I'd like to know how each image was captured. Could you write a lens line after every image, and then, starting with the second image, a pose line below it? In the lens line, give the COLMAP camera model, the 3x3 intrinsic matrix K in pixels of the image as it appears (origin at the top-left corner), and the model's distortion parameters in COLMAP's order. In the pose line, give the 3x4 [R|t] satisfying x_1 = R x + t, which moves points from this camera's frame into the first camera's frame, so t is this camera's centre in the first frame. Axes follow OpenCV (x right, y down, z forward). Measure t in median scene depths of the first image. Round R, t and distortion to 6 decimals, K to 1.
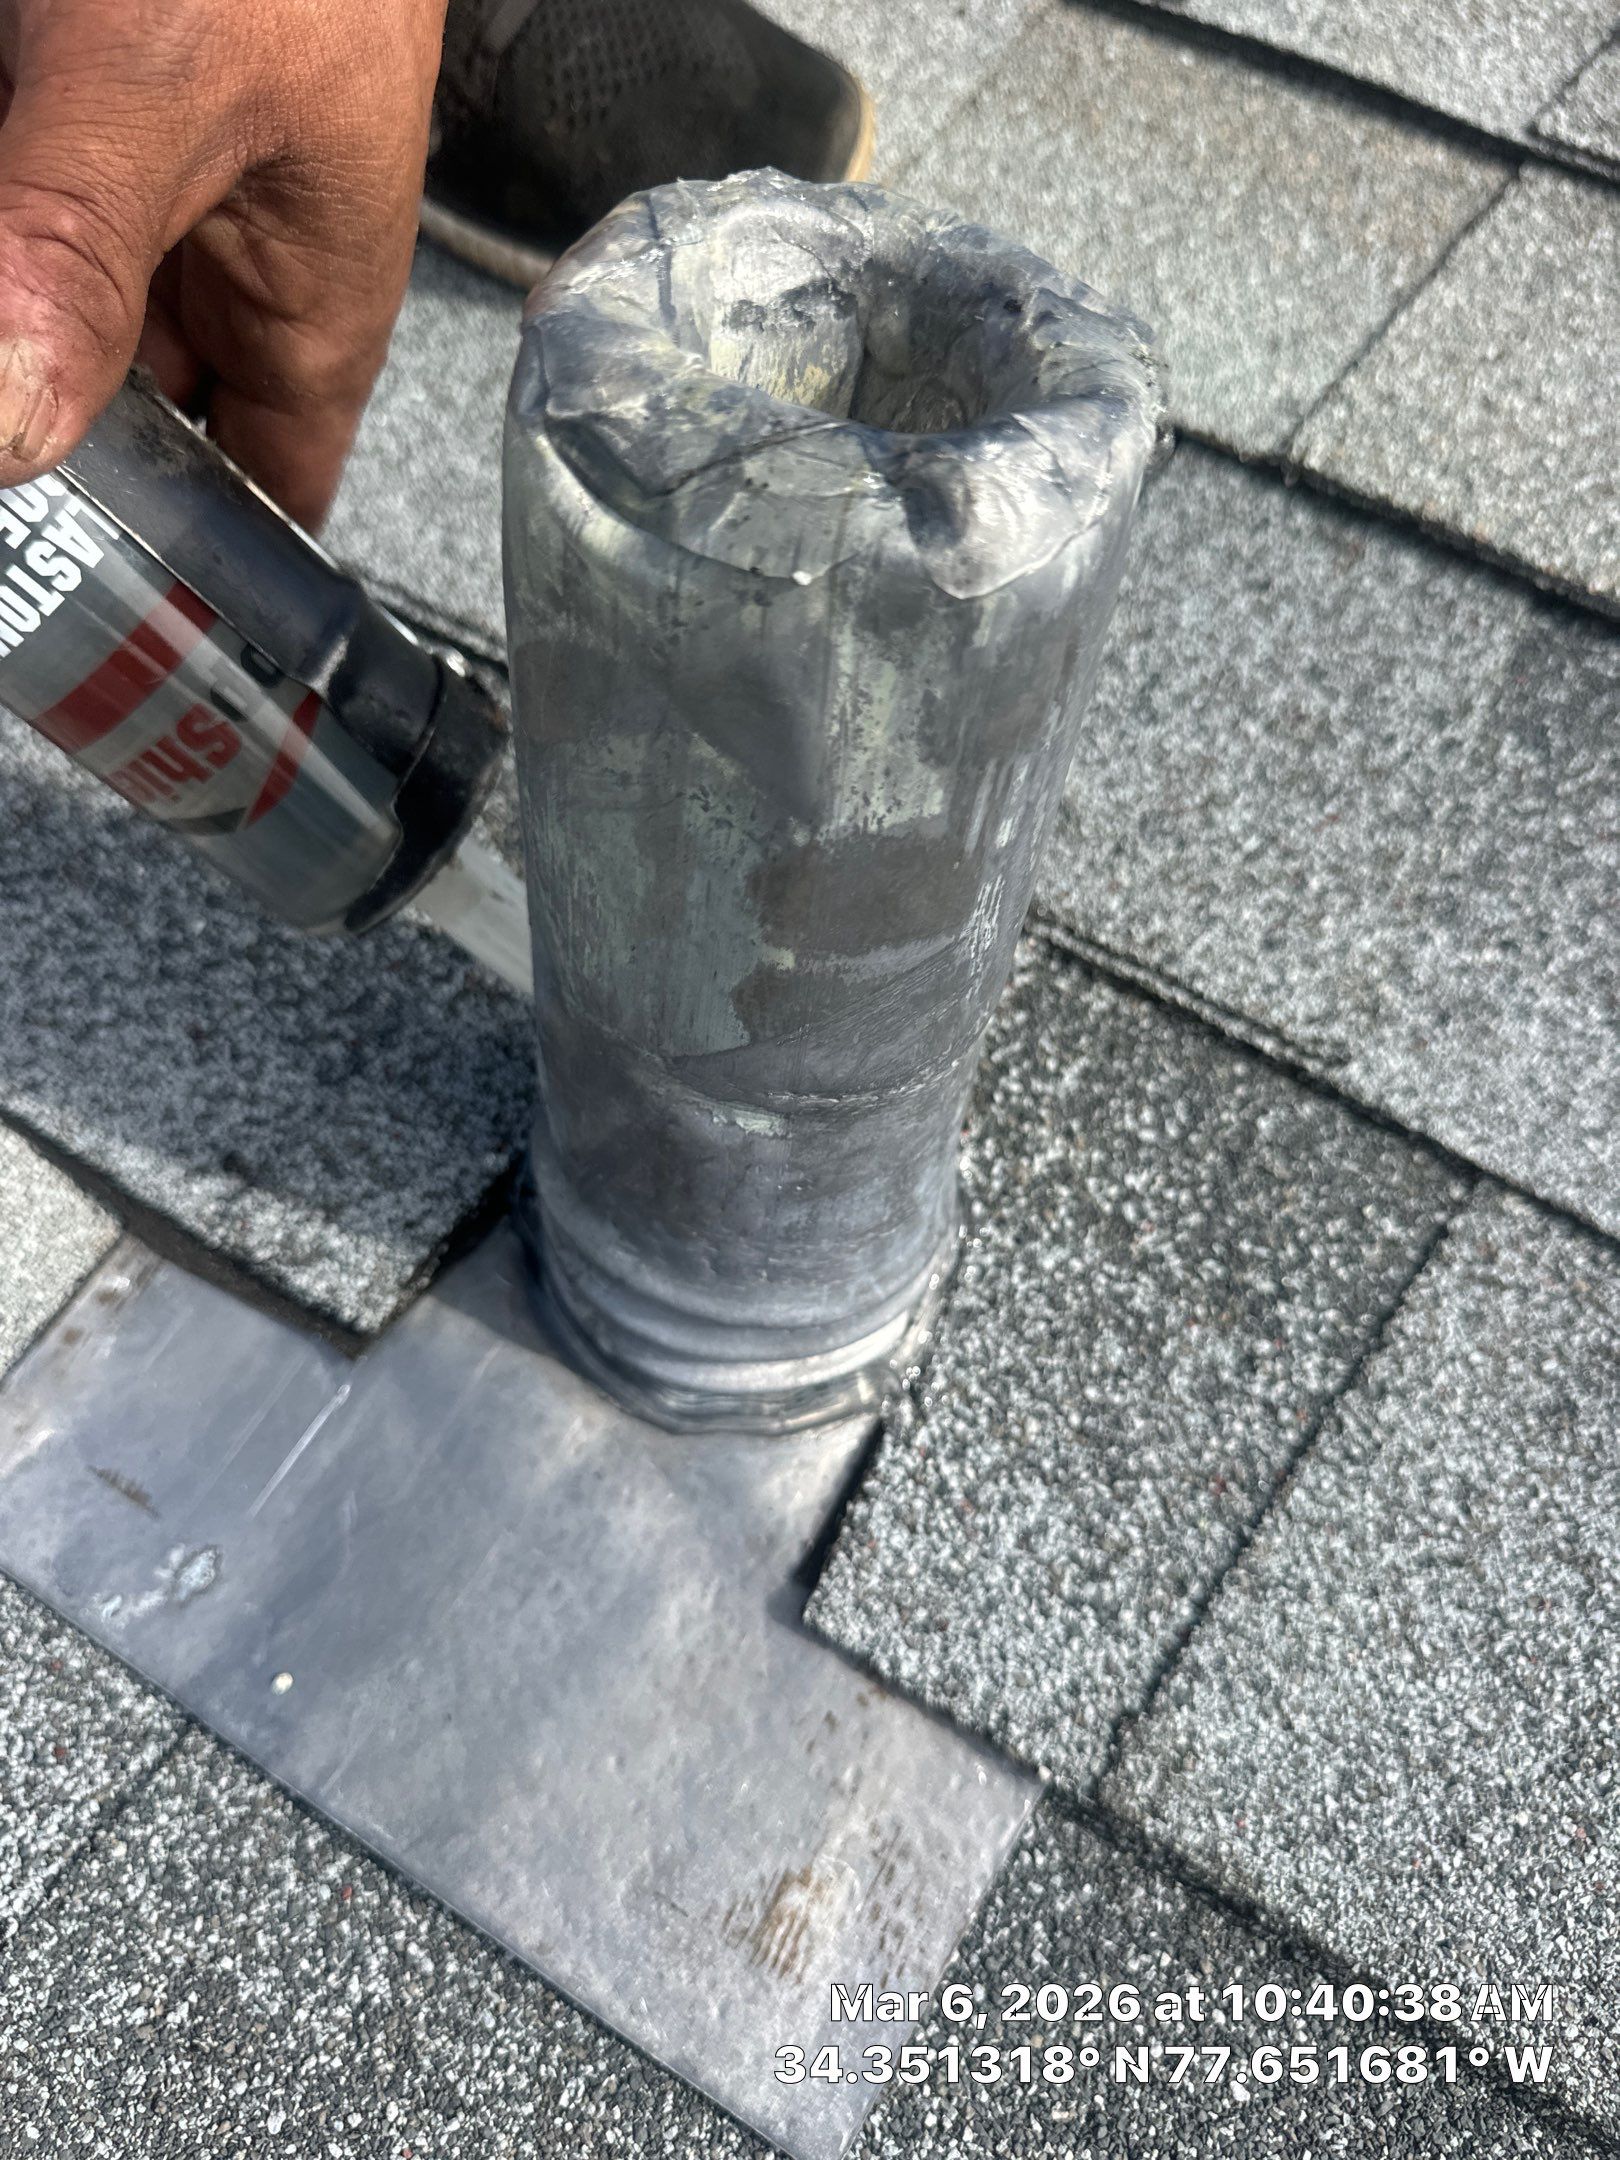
lens RADIAL K [[1508.6, 0, 810.0], [0, 1508.6, 1080.0], [0, 0, 1]] dist [0.101248, -0.271713]
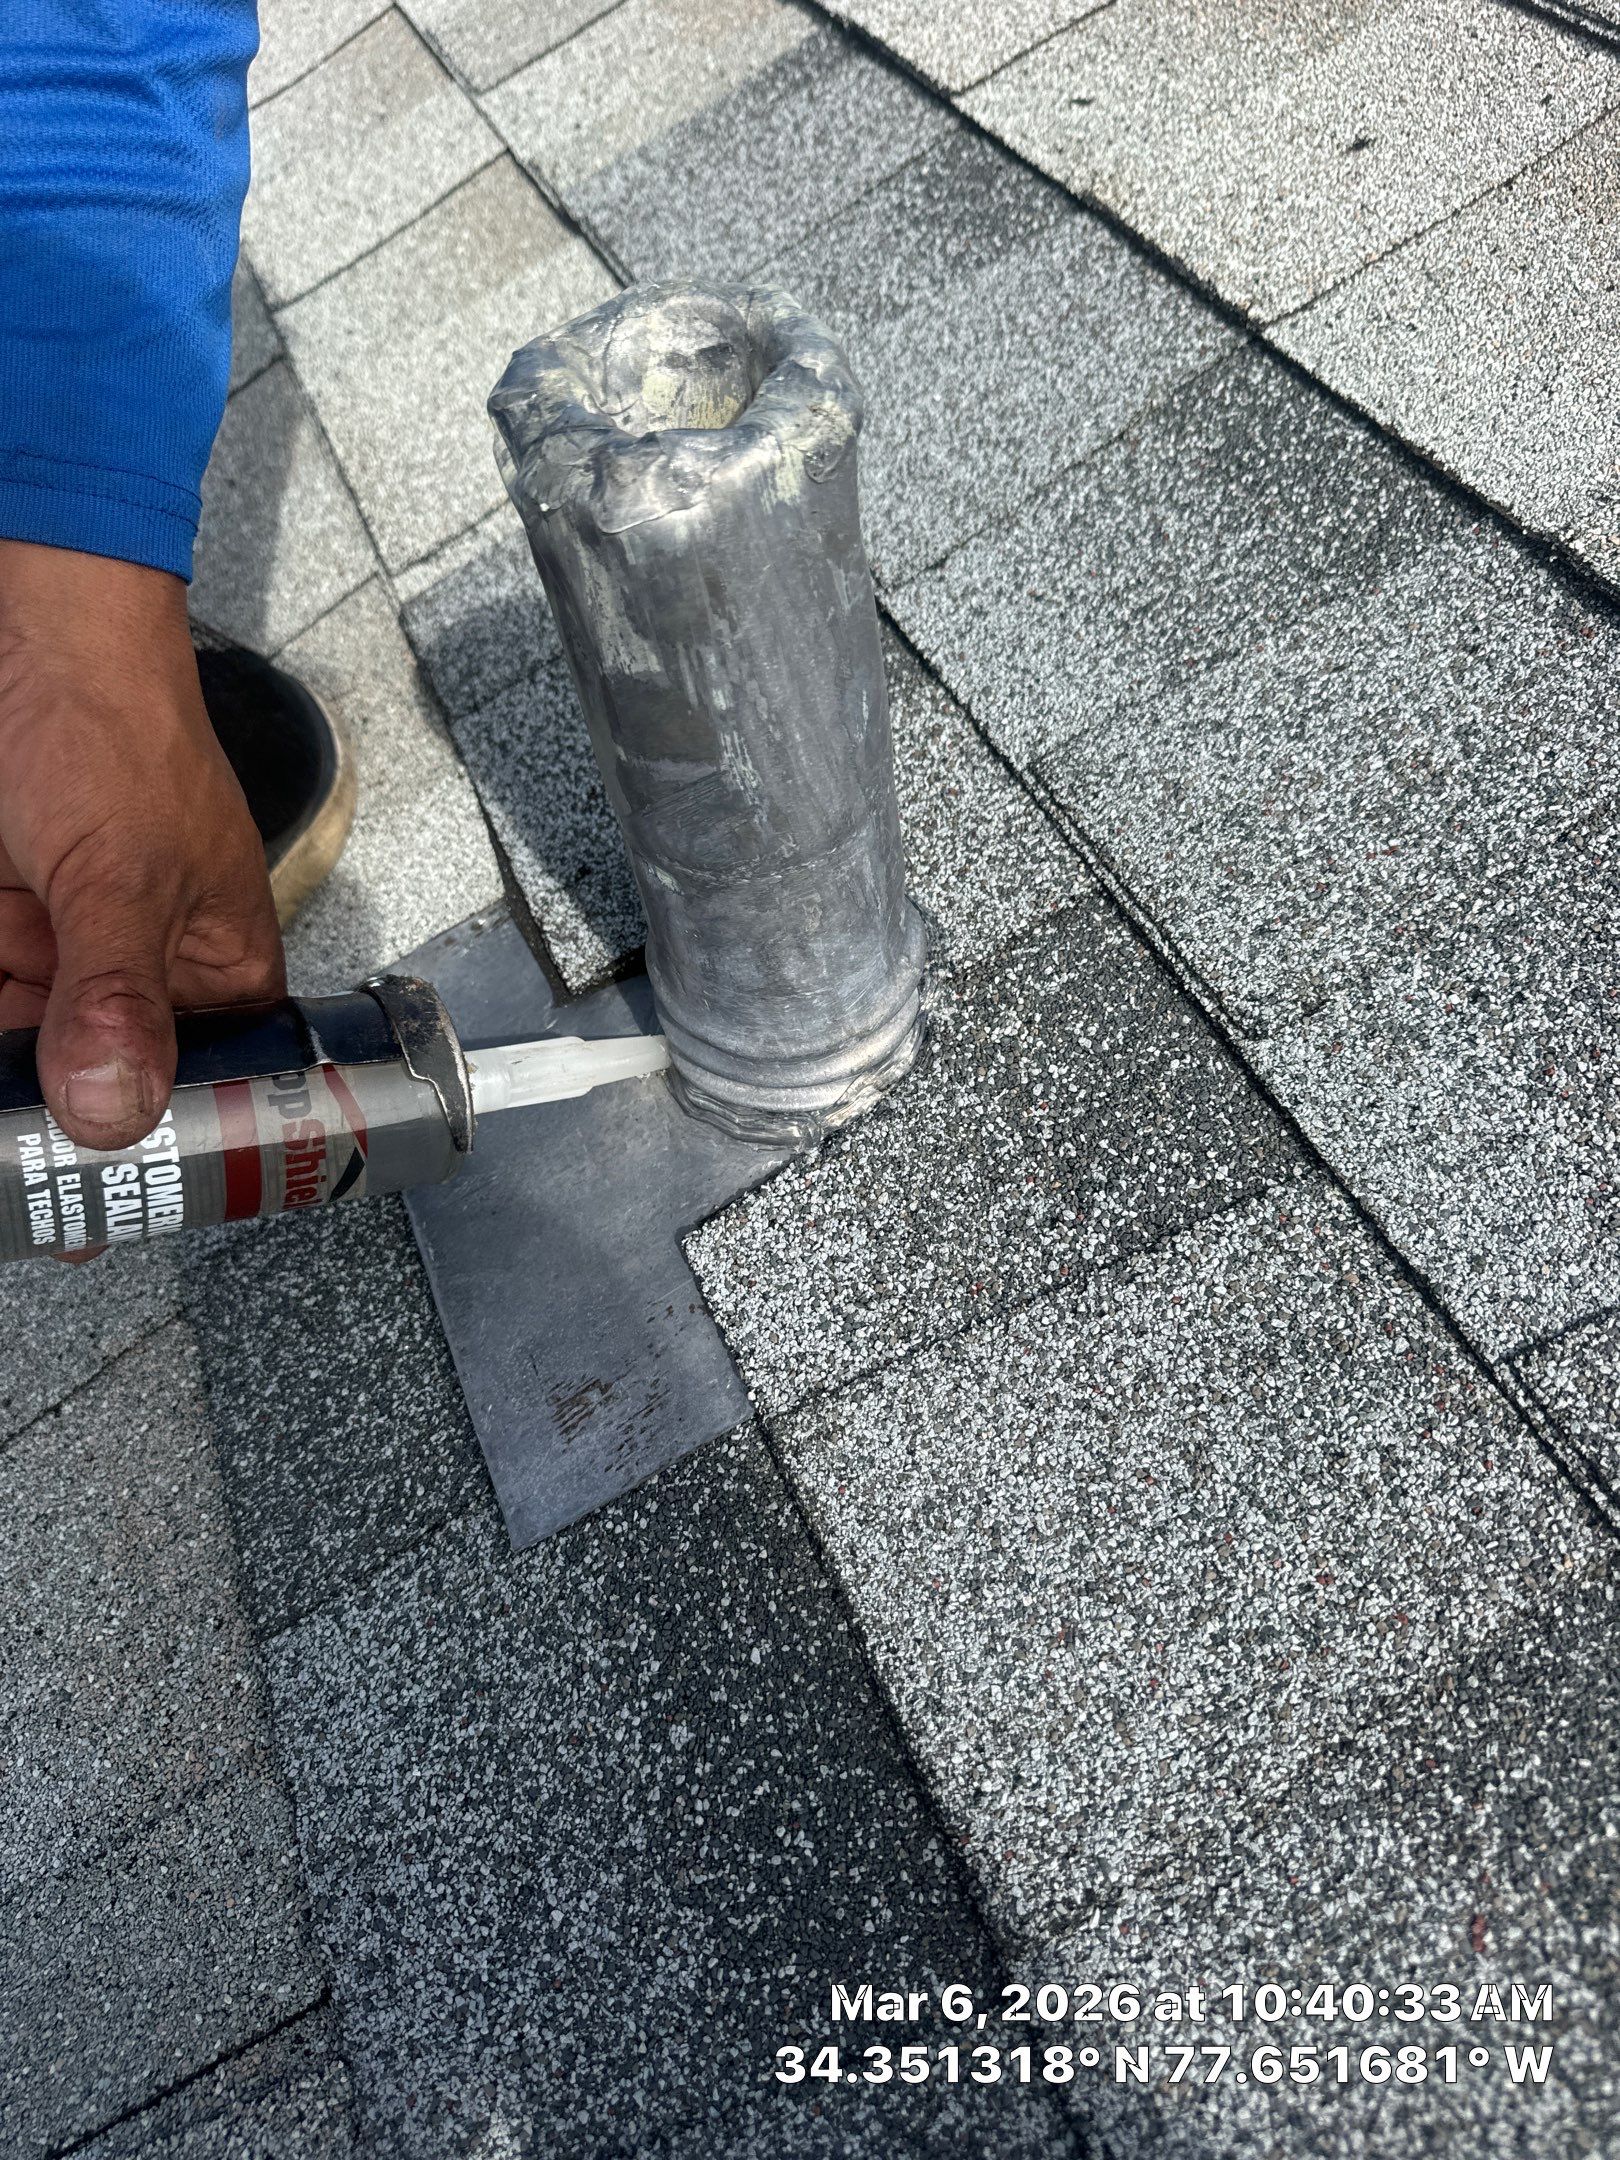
lens RADIAL K [[1508.6, 0, 810.0], [0, 1508.6, 1080.0], [0, 0, 1]] dist [0.101248, -0.271713]
pose [[0.782281, 0.328708, -0.529138, 0.724037], [-0.327945, 0.939516, 0.098804, 0.017126], [0.529611, 0.096236, 0.842764, -0.166634]]
